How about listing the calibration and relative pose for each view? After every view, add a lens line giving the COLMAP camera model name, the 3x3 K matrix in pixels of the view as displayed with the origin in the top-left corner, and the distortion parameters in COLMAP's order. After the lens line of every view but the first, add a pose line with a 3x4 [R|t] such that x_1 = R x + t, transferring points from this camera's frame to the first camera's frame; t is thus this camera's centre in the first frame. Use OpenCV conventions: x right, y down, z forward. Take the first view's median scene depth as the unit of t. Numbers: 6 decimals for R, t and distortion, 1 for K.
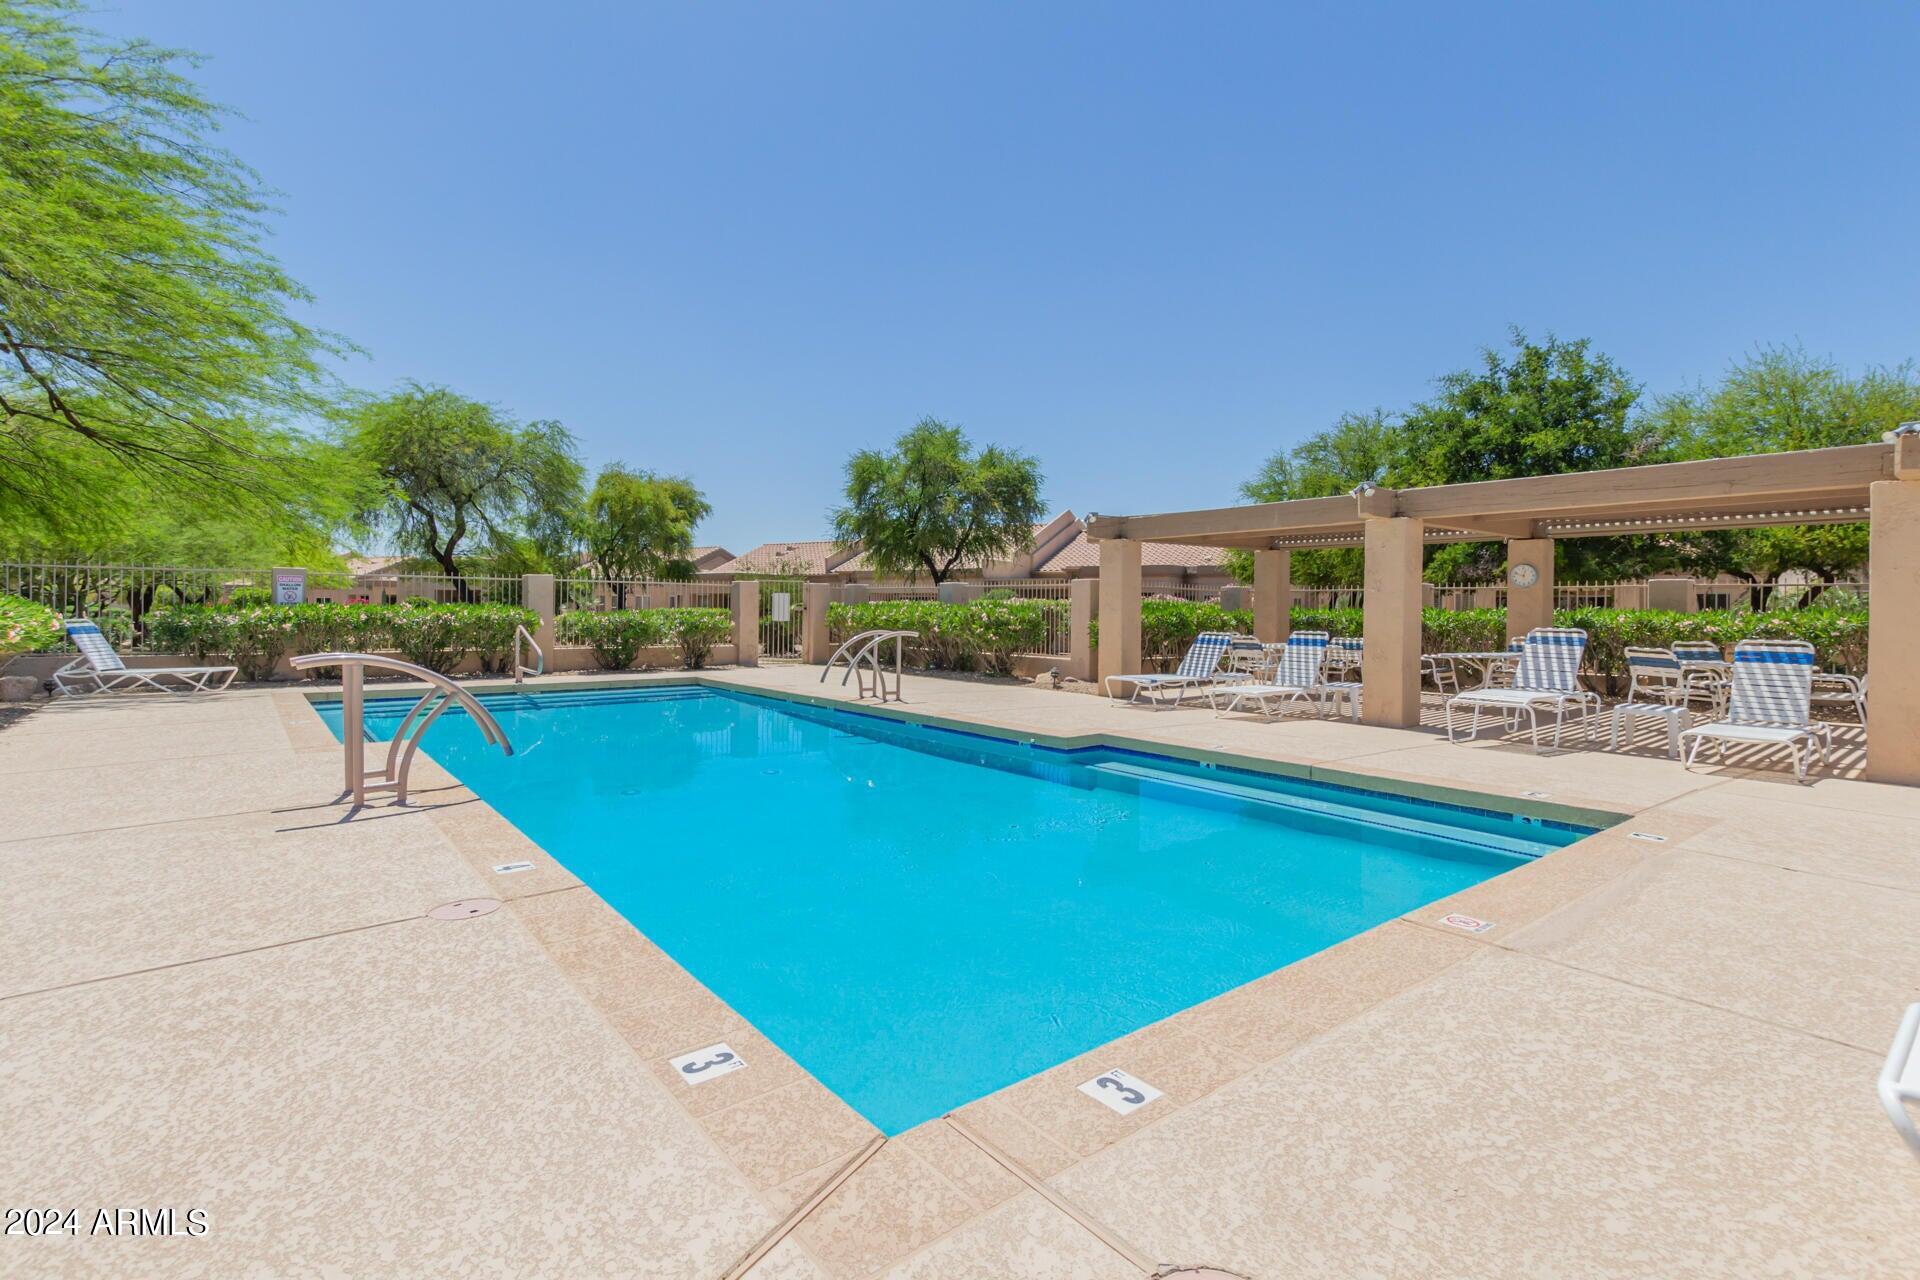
lens RADIAL K [[875.0, 0, 963.2], [0, 875.0, 609.5], [0, 0, 1]] dist [-0.002955, -0.000377]
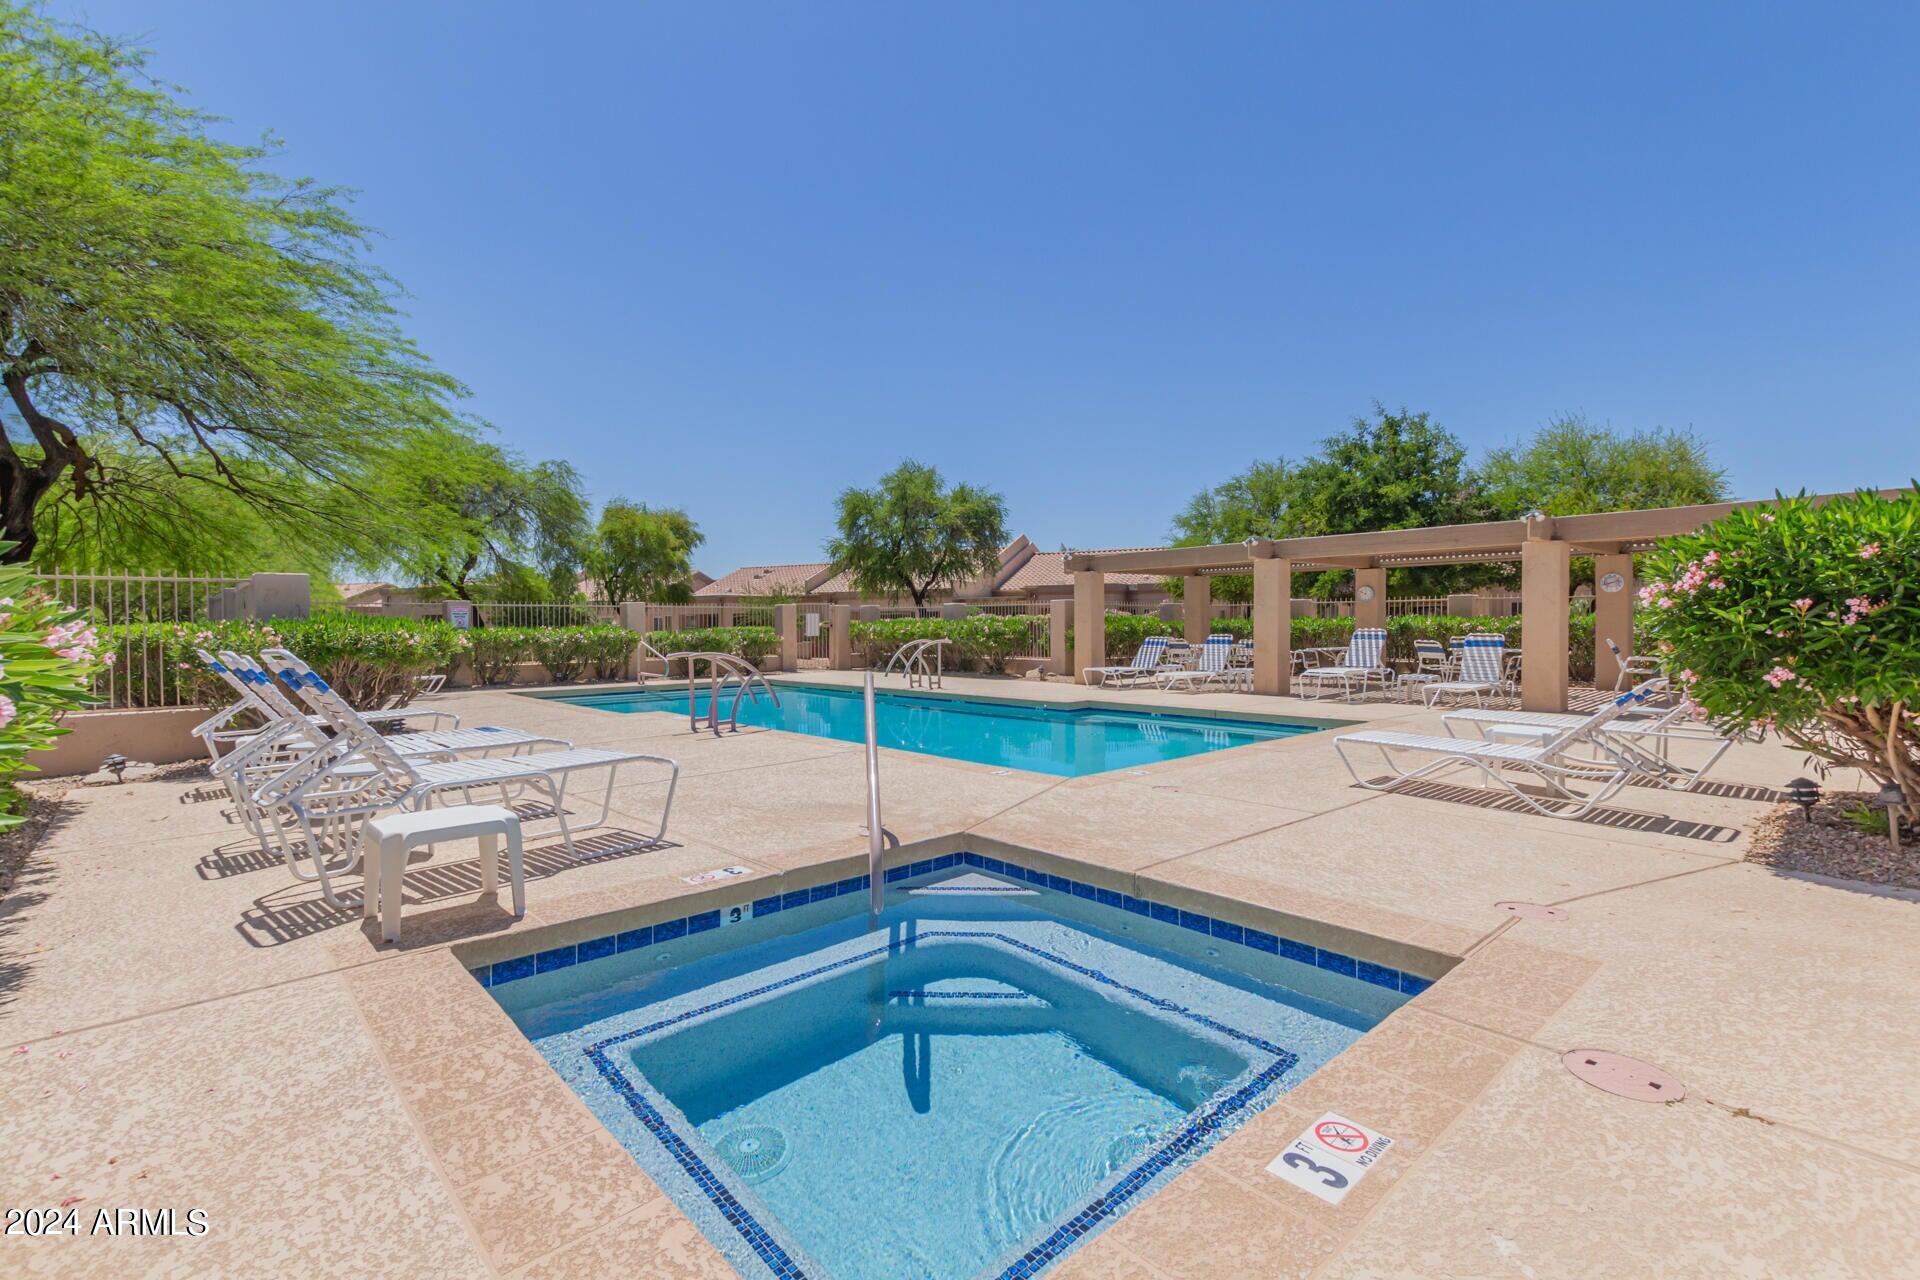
lens RADIAL K [[875.0, 0, 963.2], [0, 875.0, 642.8], [0, 0, 1]] dist [-0.002955, -0.000377]
pose [[0.997380, -0.018540, 0.069919, -0.092861], [0.017106, 0.999632, 0.021044, 0.000445], [-0.070283, -0.019793, 0.997331, -0.293067]]
